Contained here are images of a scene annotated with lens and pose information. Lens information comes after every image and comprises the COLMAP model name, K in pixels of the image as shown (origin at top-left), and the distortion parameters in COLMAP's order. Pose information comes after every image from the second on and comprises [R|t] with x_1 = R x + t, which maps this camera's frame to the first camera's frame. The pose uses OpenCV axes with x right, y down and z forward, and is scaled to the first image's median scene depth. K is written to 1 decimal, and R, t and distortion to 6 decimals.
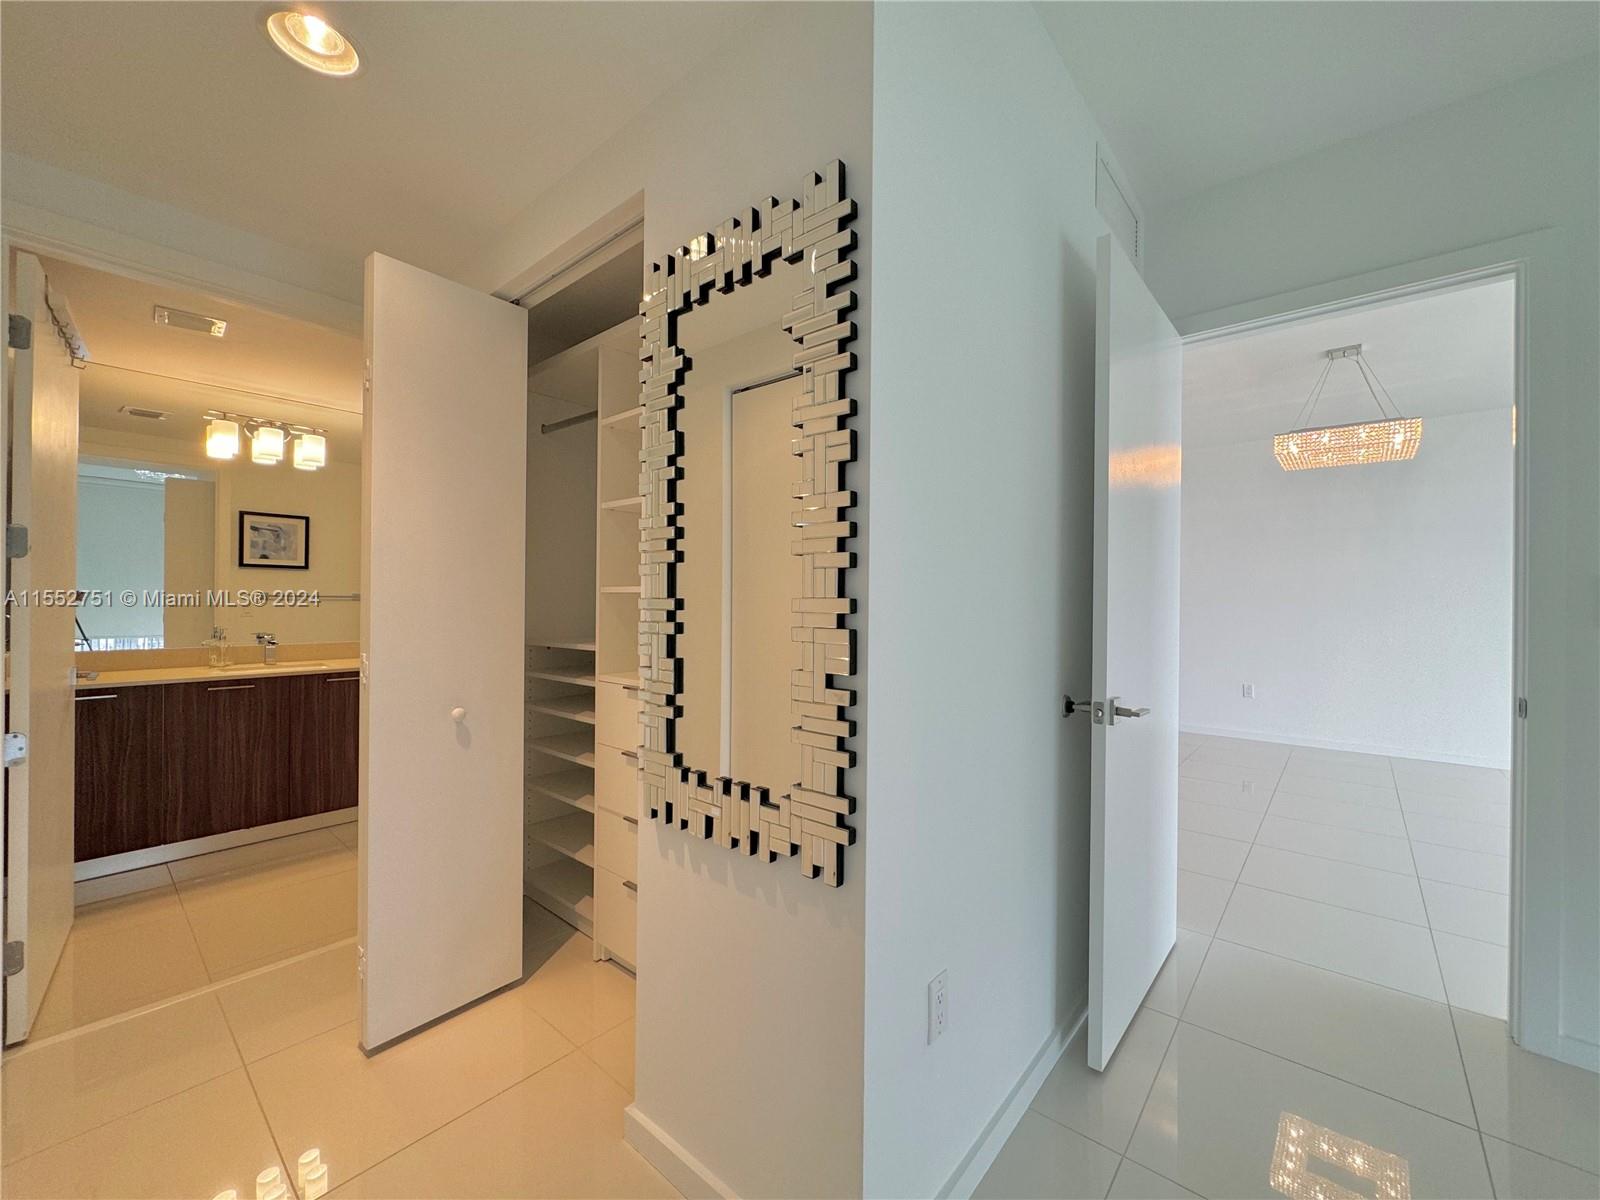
lens RADIAL K [[640.2, 0, 801.2], [0, 640.2, 601.1], [0, 0, 1]] dist [-0.002648, 0.000458]
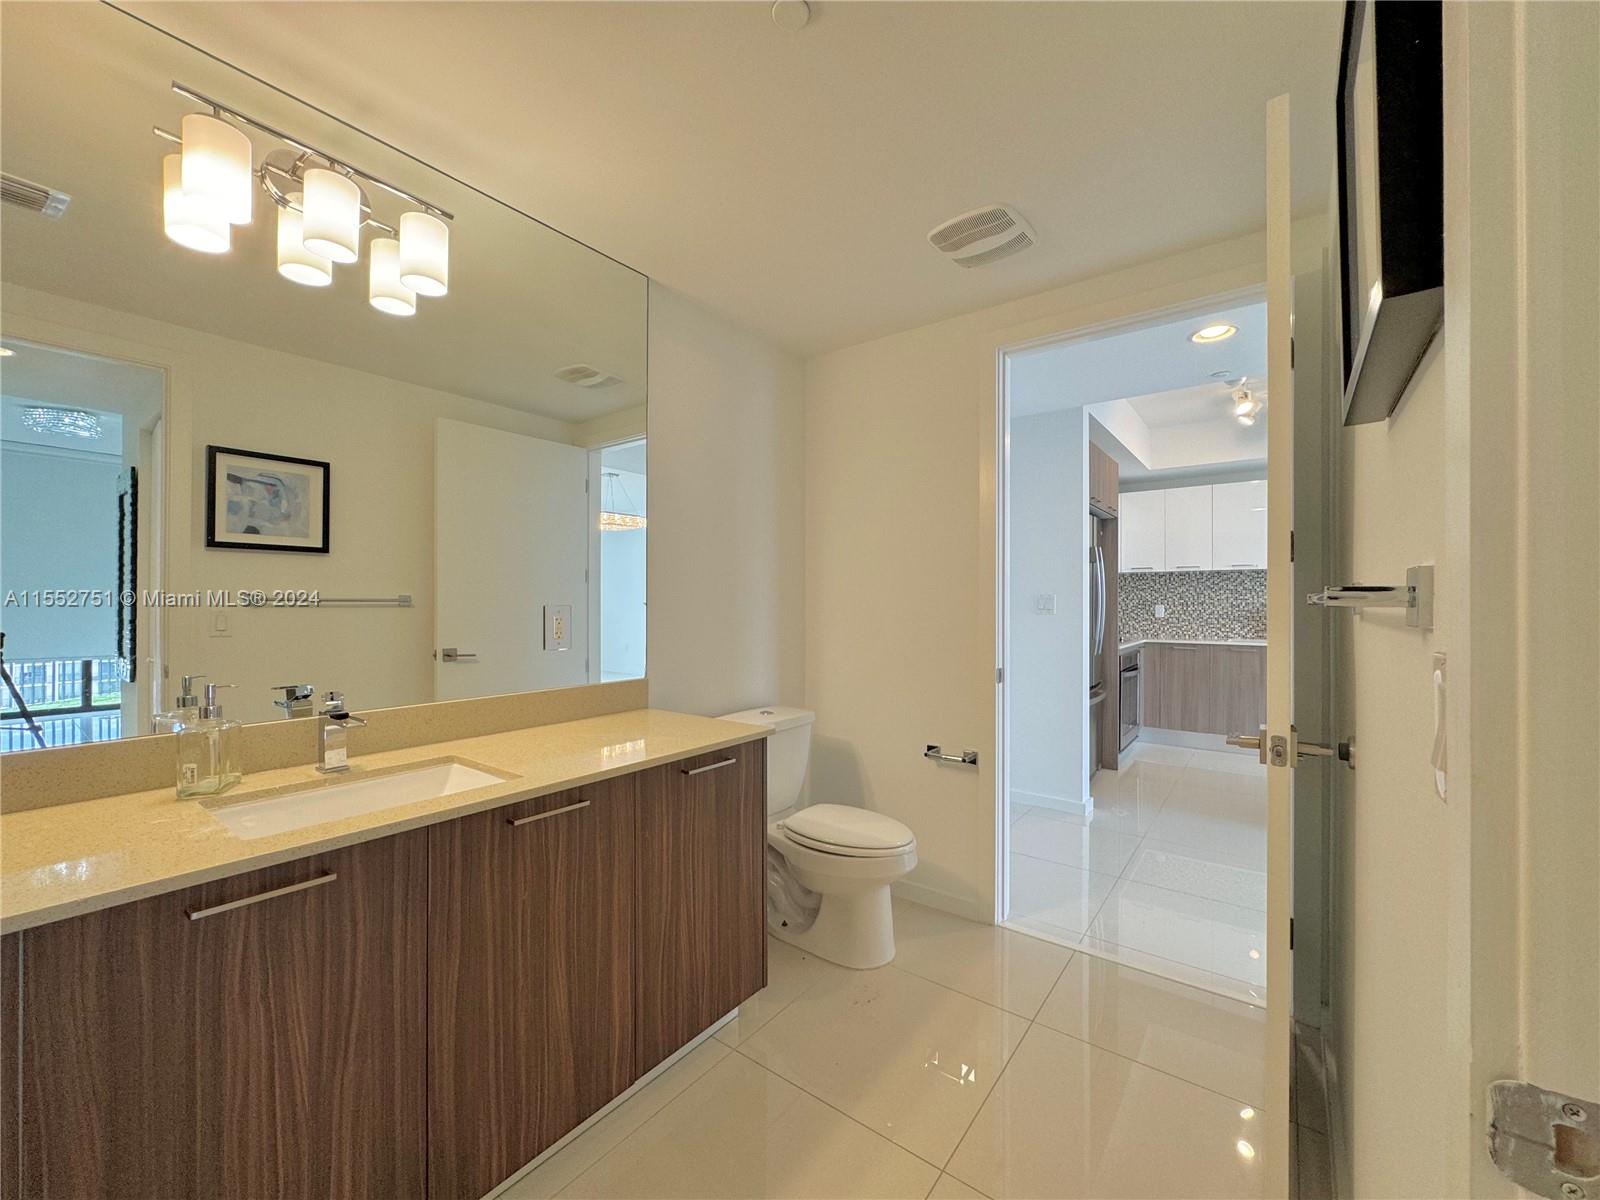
lens RADIAL K [[640.2, 0, 799.2], [0, 640.2, 599.0], [0, 0, 1]] dist [-0.002648, 0.000458]
pose [[0.998013, -0.007125, 0.062600, -0.396275], [0.007541, 0.999951, -0.006400, -0.001215], [-0.062552, 0.006859, 0.998018, 0.409617]]
